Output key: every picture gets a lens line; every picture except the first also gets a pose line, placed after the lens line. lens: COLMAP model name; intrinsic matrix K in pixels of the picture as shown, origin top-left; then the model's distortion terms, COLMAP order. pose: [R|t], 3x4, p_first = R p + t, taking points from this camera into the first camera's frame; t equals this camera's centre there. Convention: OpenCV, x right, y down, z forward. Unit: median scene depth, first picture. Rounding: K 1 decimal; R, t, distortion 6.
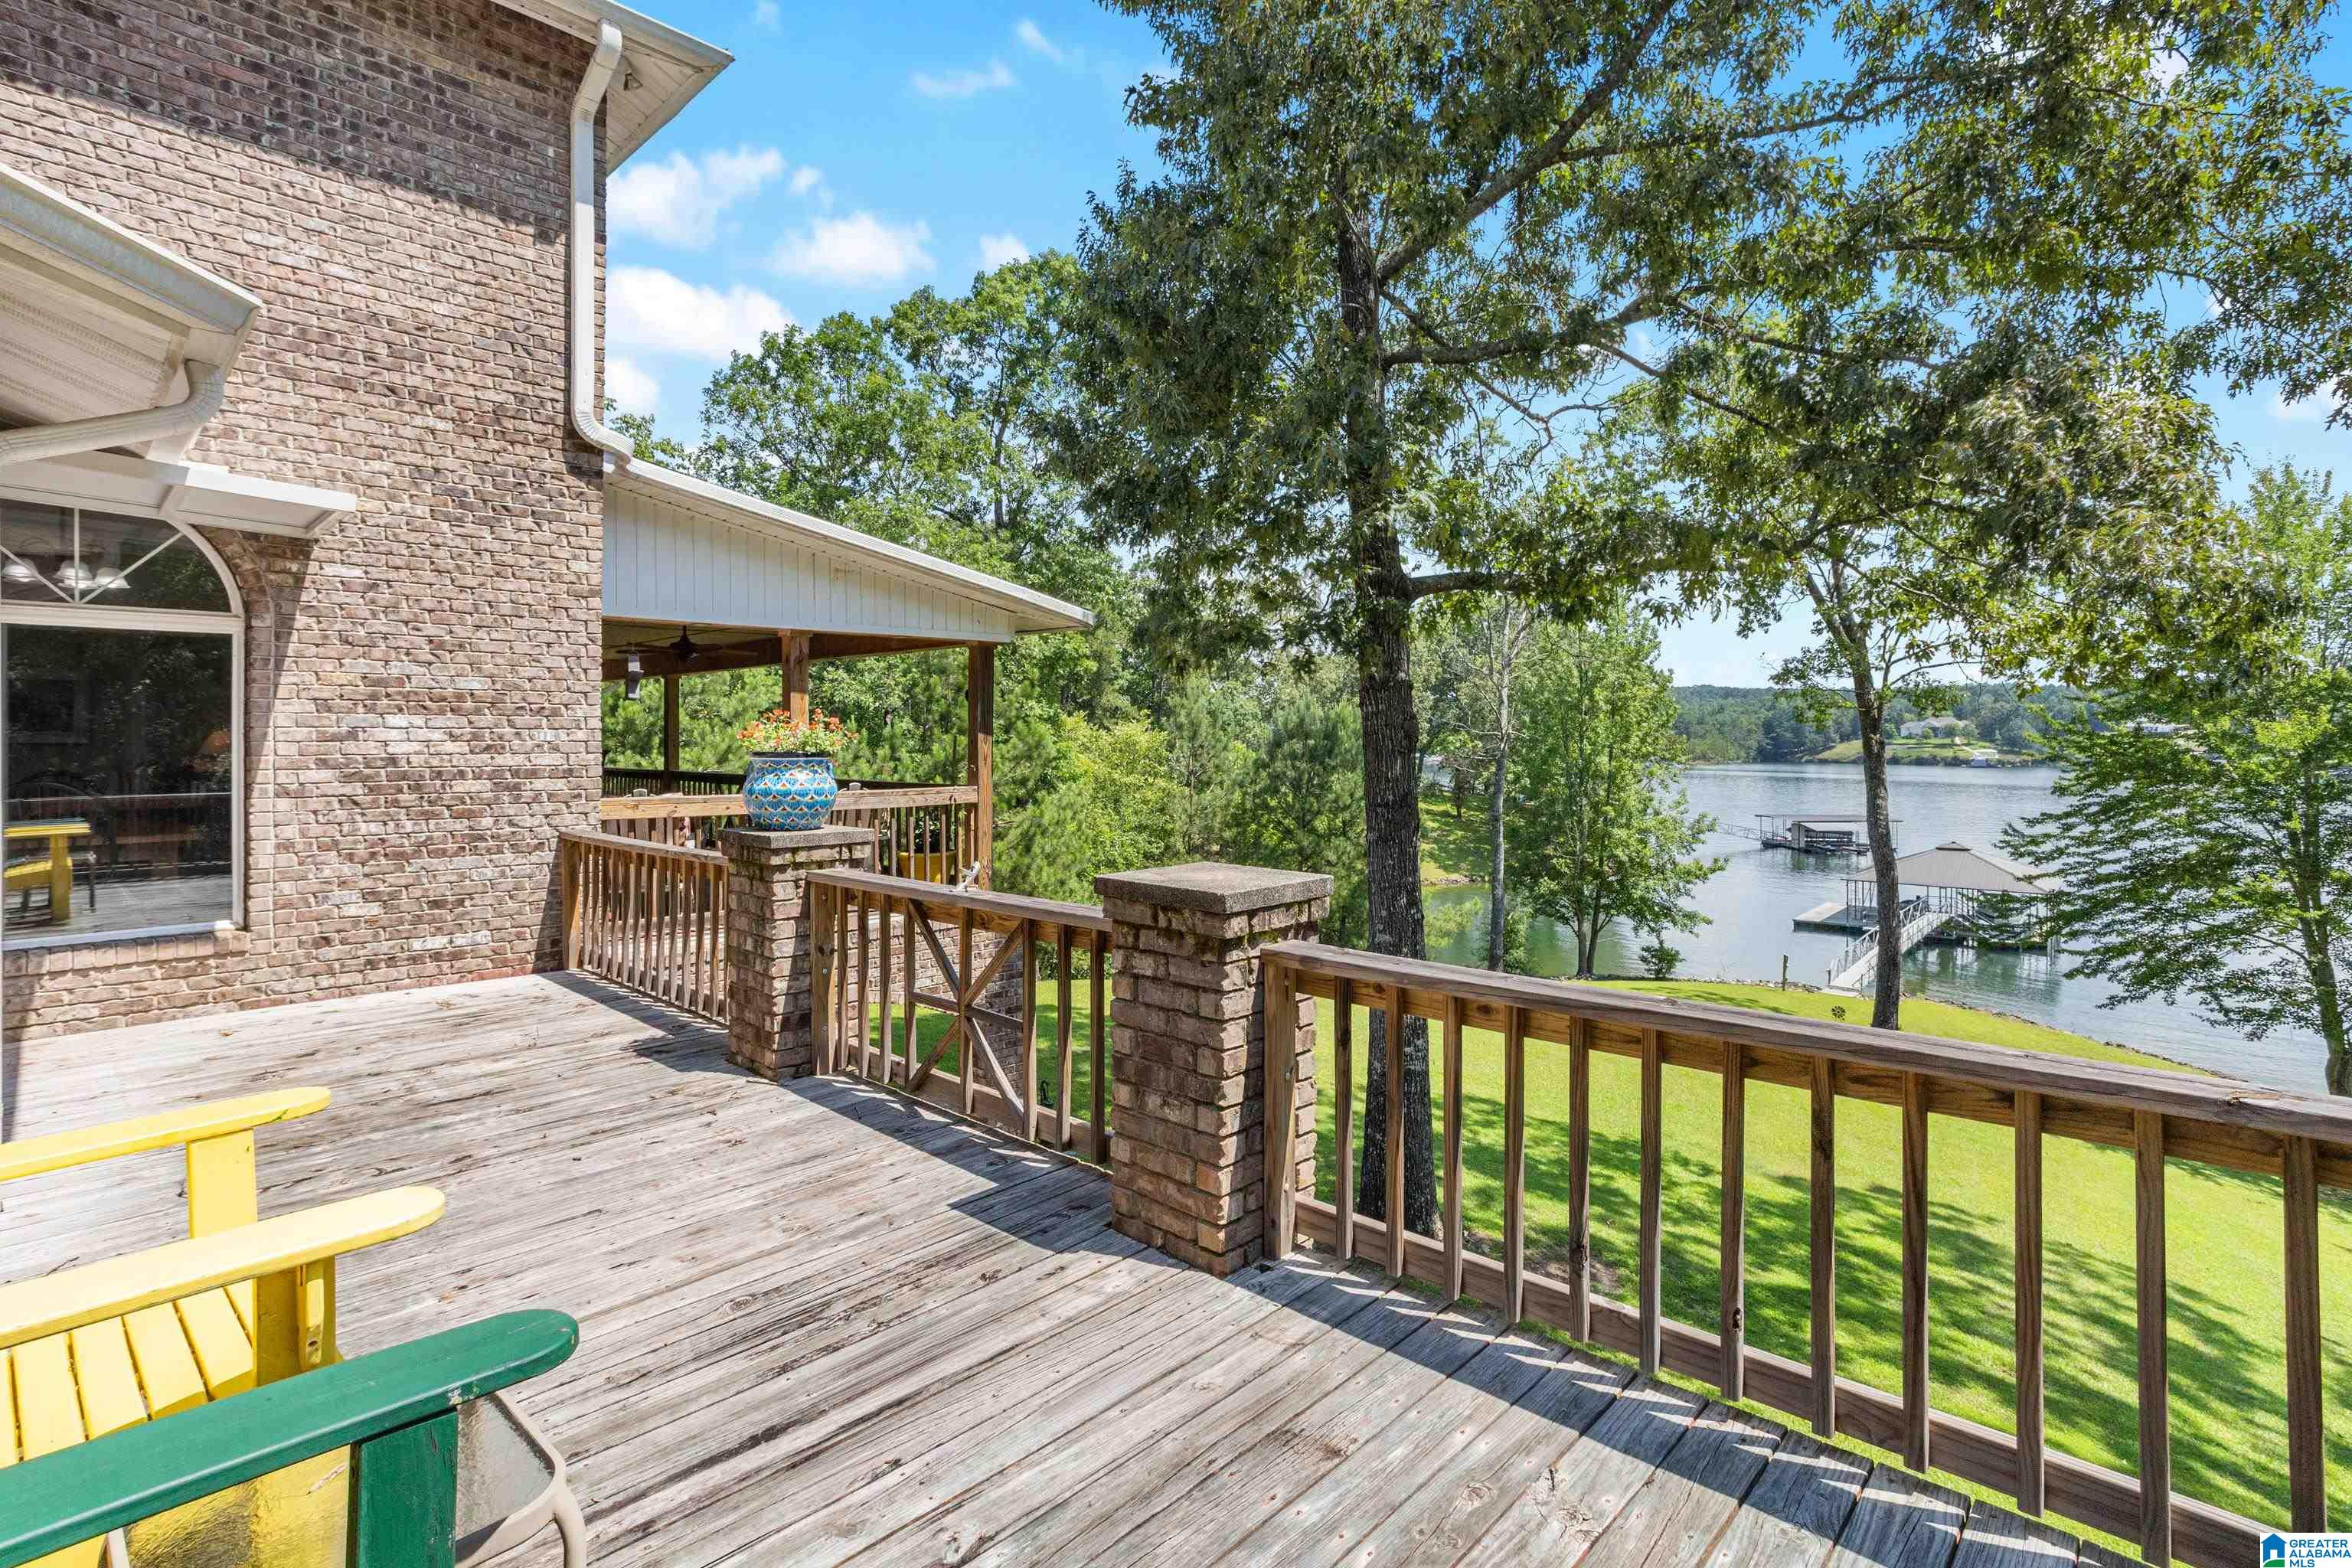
lens RADIAL K [[1149.3, 0, 1162.9], [0, 1149.3, 750.7], [0, 0, 1]] dist [-0.045446, 0.034064]
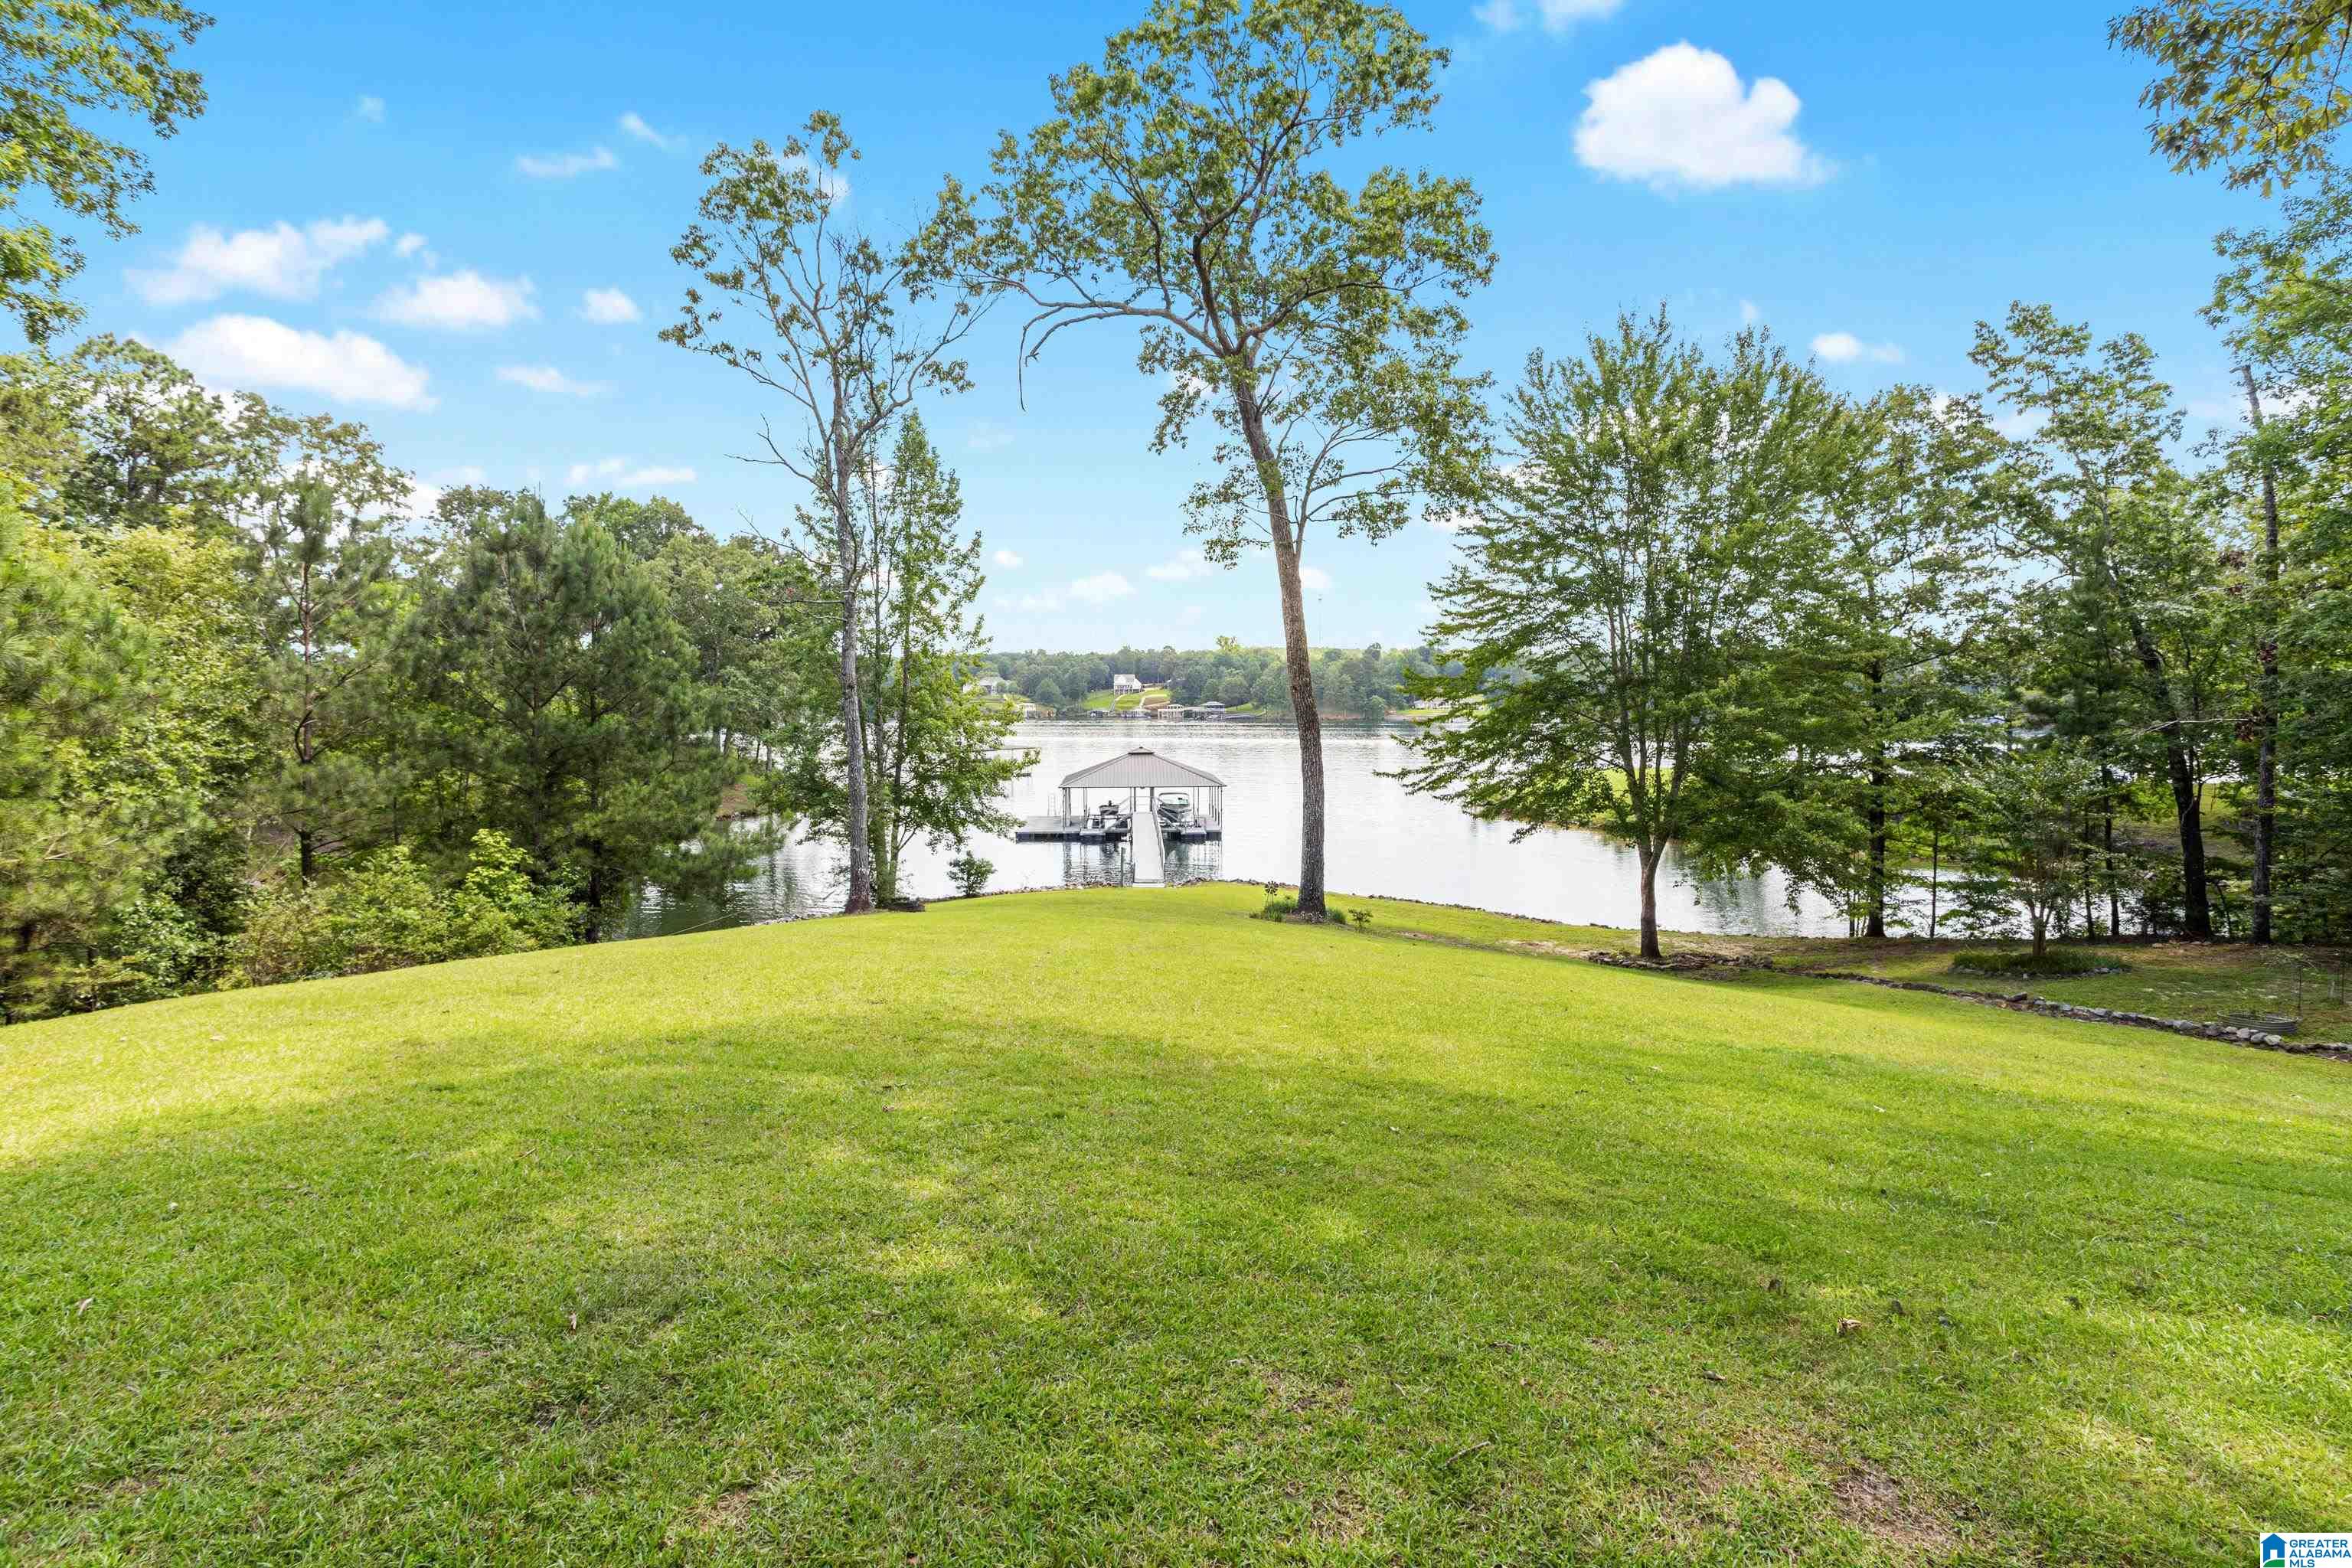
lens RADIAL K [[1149.3, 0, 1162.9], [0, 1149.3, 750.7], [0, 0, 1]] dist [-0.045446, 0.034064]
pose [[0.726241, -0.036424, 0.686474, -0.054905], [0.014046, 0.999173, 0.038156, 0.072803], [-0.687296, -0.018069, 0.726152, 0.335949]]
